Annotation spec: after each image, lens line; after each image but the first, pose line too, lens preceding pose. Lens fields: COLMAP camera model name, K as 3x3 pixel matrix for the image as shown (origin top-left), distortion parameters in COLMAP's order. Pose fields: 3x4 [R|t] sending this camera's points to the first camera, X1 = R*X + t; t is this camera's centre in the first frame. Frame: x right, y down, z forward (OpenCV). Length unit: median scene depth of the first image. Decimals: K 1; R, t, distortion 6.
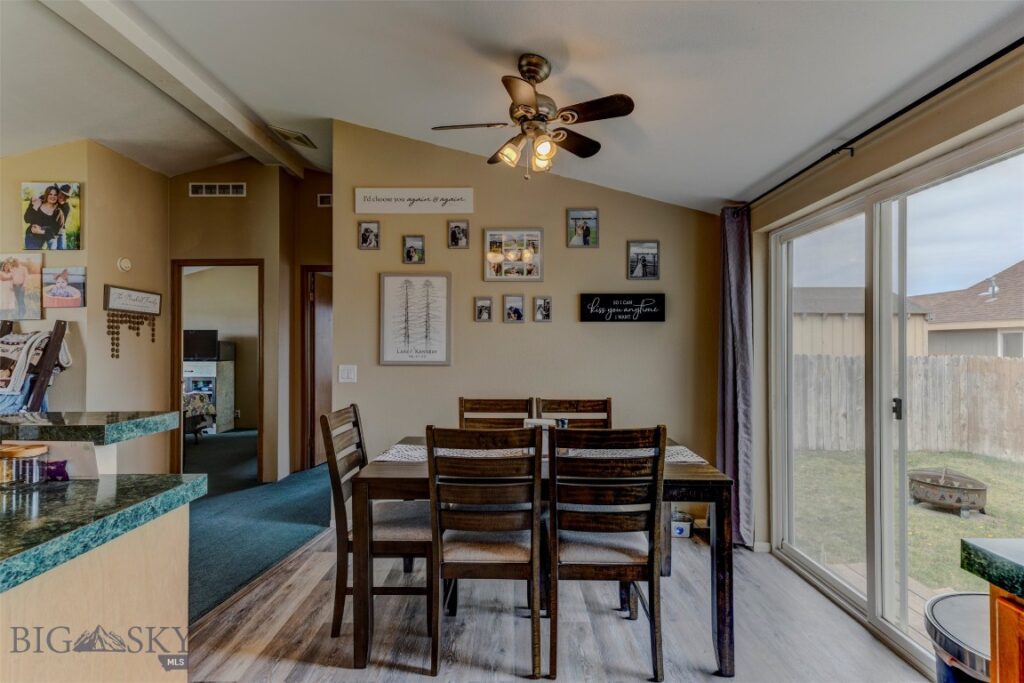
lens RADIAL K [[506.0, 0, 511.6], [0, 506.0, 341.9], [0, 0, 1]] dist [0.024850, -0.005177]
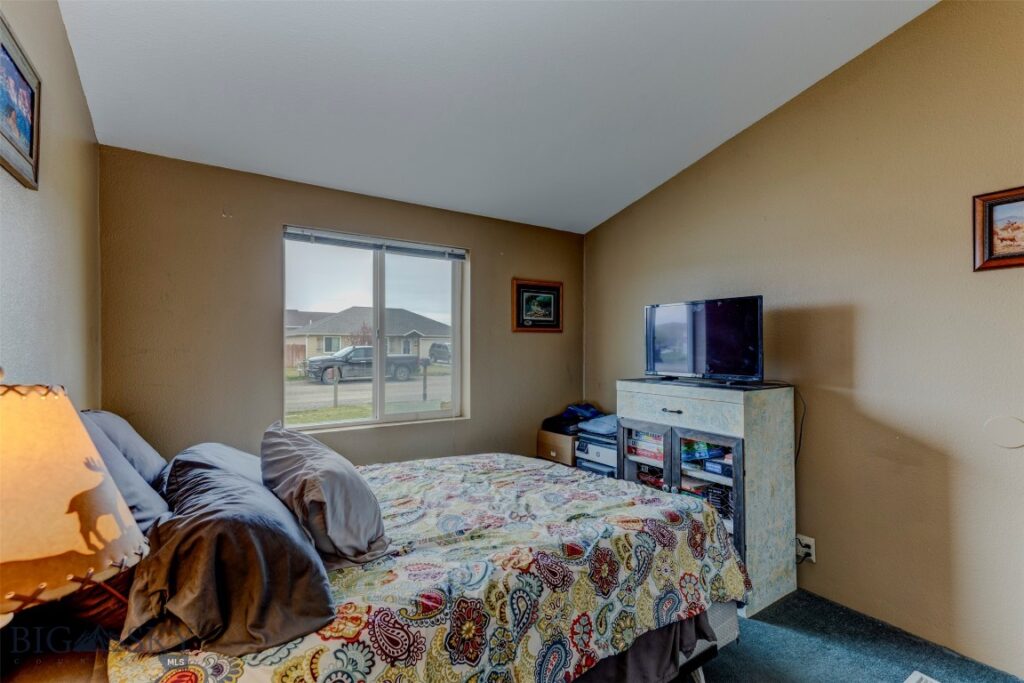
lens RADIAL K [[464.7, 0, 512.8], [0, 464.7, 342.7], [0, 0, 1]] dist [0.024520, 0.001008]
pose [[0.567684, -0.006381, -0.823222, -0.414815], [0.003745, 0.999980, -0.005169, 0.008868], [0.823238, -0.000149, 0.567697, 0.705798]]
